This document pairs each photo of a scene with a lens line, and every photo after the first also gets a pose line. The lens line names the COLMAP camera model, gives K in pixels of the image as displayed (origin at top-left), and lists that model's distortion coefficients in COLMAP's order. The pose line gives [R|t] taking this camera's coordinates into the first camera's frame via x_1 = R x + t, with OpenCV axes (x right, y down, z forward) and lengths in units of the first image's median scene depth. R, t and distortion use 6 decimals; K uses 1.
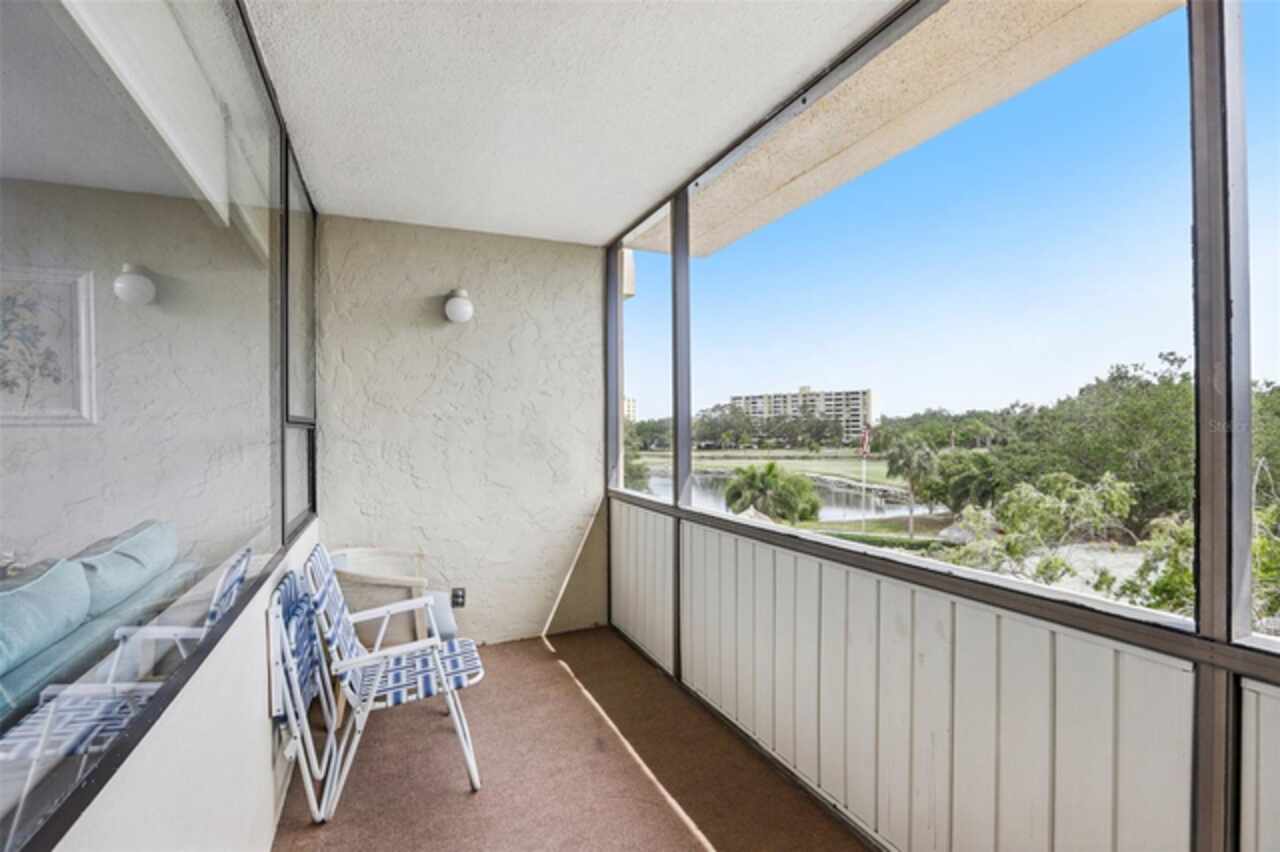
lens RADIAL K [[591.3, 0, 638.3], [0, 591.3, 429.8], [0, 0, 1]] dist [-0.057347, 0.025955]
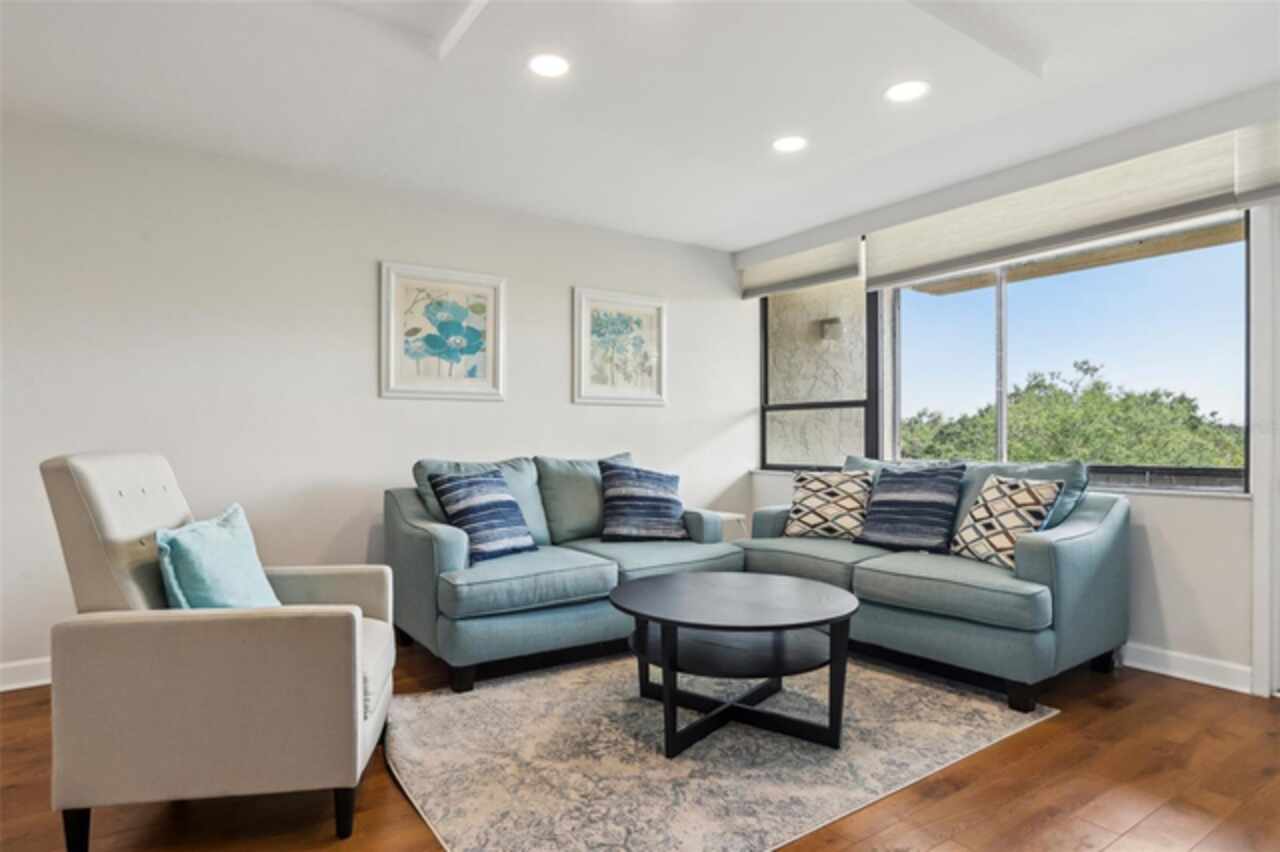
lens RADIAL K [[702.5, 0, 640.0], [0, 702.5, 426.0], [0, 0, 1]] dist [-0.002153, -0.000016]
pose [[0.980154, 0.007728, 0.198088, -0.099938], [-0.003846, 0.999793, -0.019976, 0.005742], [-0.198201, 0.018818, 0.979981, -0.052309]]
